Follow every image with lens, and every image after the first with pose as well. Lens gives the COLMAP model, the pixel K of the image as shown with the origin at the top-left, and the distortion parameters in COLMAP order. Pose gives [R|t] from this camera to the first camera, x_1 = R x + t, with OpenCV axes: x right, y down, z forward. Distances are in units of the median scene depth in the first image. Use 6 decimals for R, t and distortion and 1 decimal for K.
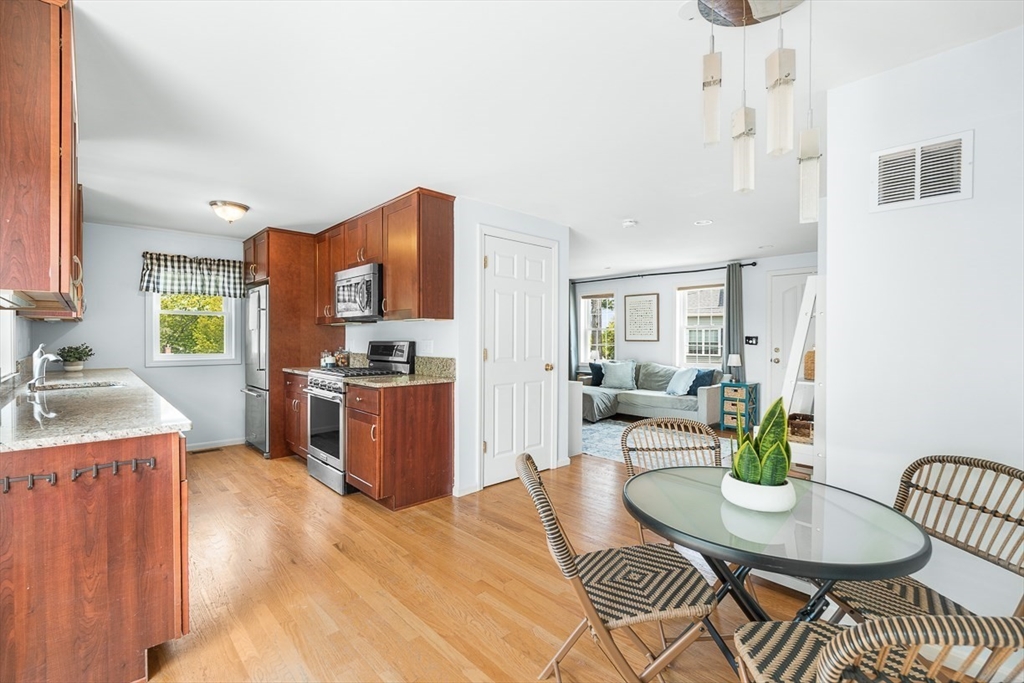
lens RADIAL K [[456.4, 0, 508.3], [0, 456.4, 342.8], [0, 0, 1]] dist [-0.005051, 0.000732]
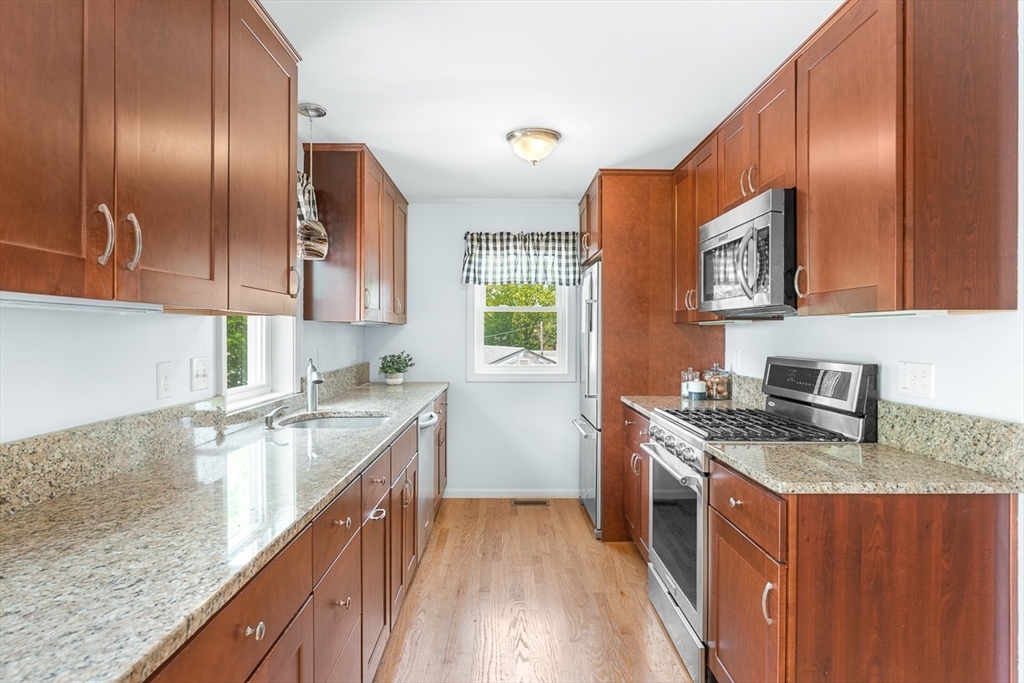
lens RADIAL K [[584.1, 0, 514.3], [0, 584.1, 335.1], [0, 0, 1]] dist [-0.002139, -0.000038]
pose [[0.750925, 0.001123, -0.660387, -0.089432], [-0.007263, 0.999952, -0.006559, -0.020914], [0.660348, 0.009722, 0.750897, 0.331827]]
